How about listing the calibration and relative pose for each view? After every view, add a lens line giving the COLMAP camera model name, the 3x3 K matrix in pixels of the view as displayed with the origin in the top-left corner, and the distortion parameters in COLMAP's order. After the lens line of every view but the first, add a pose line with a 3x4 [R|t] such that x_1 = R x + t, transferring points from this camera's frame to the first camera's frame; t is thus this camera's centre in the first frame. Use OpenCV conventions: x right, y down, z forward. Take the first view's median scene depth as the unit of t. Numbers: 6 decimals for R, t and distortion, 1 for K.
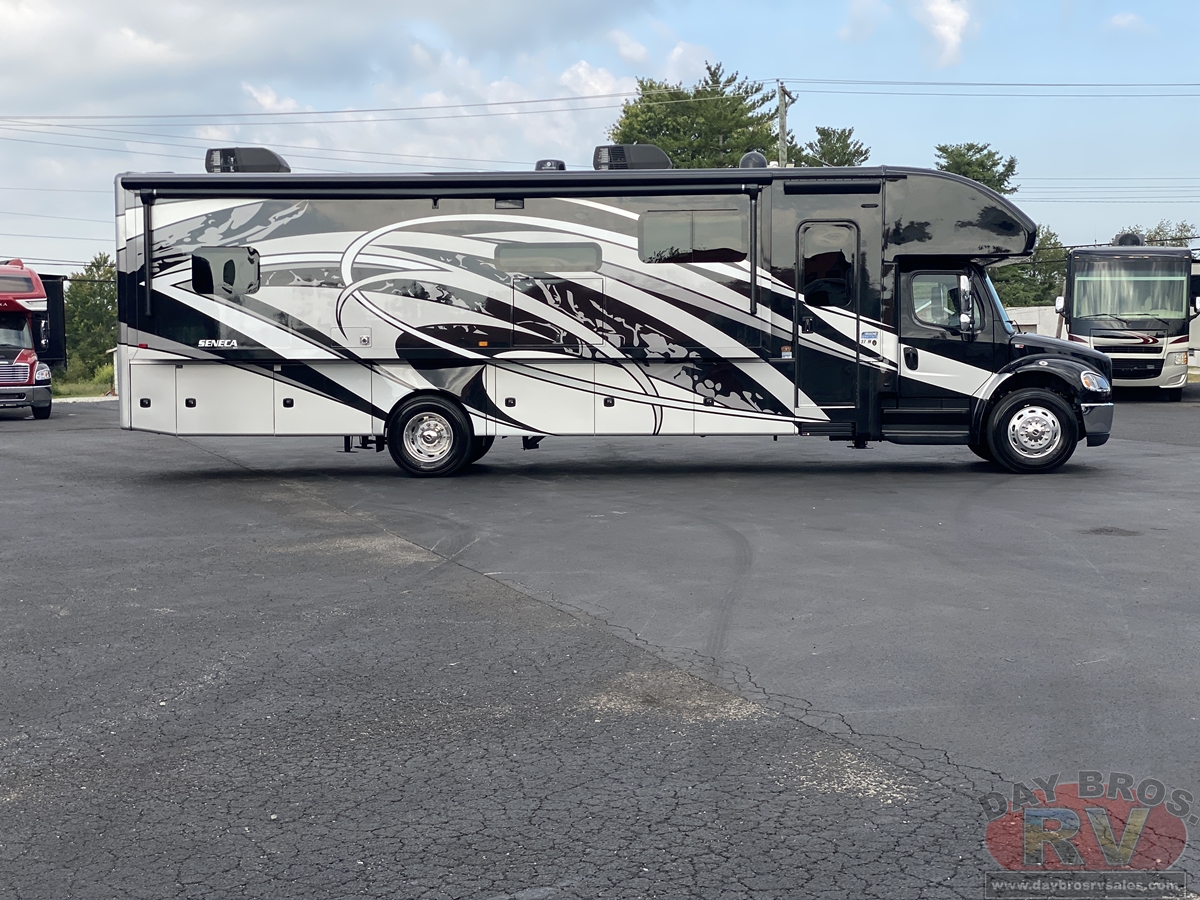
lens RADIAL K [[1797.2, 0, 600.0], [0, 1797.2, 450.0], [0, 0, 1]] dist [0.122229, 0.072677]
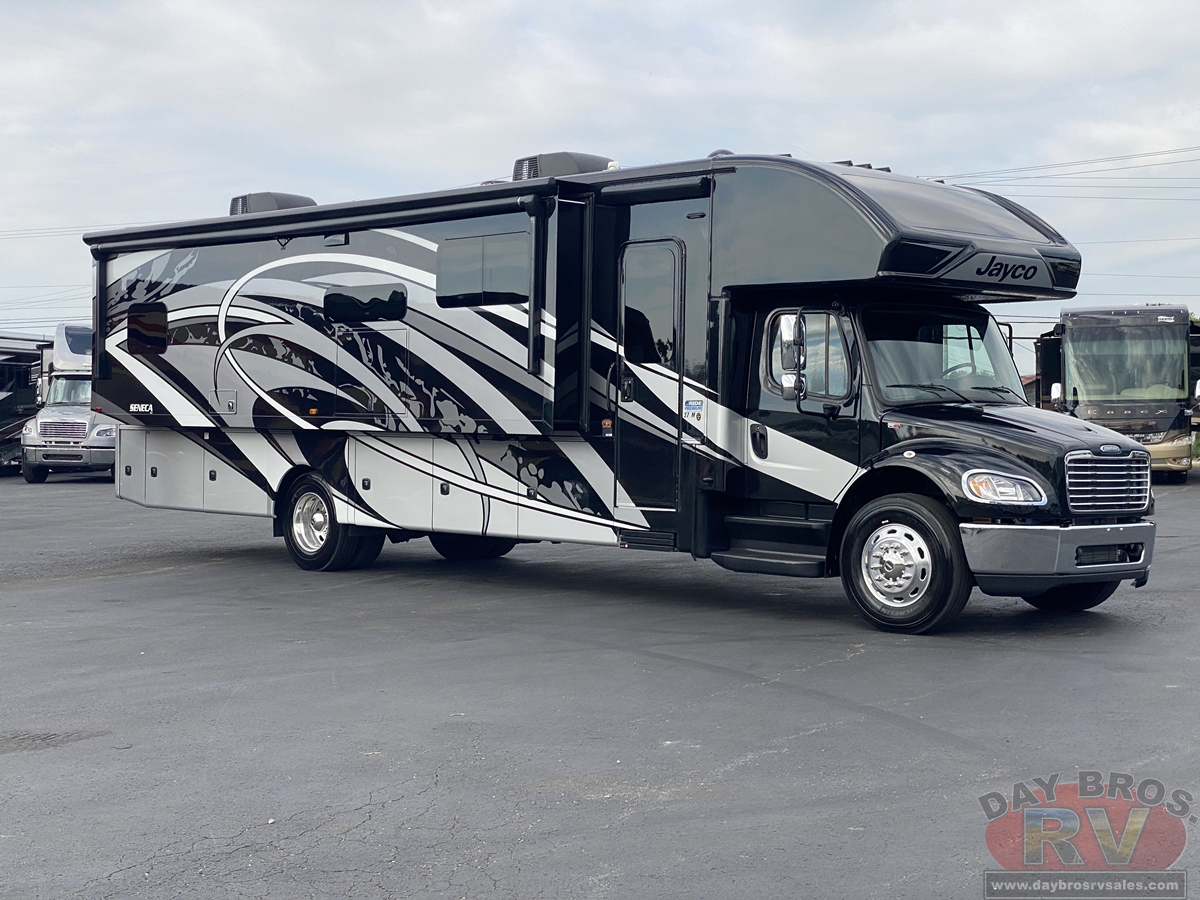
lens RADIAL K [[1797.2, 0, 600.0], [0, 1797.2, 450.0], [0, 0, 1]] dist [0.122229, 0.072677]
pose [[0.747459, 0.025200, -0.663830, 0.572246], [-0.046084, 0.998840, -0.013972, -0.035859], [0.662708, 0.041035, 0.747753, 0.471711]]
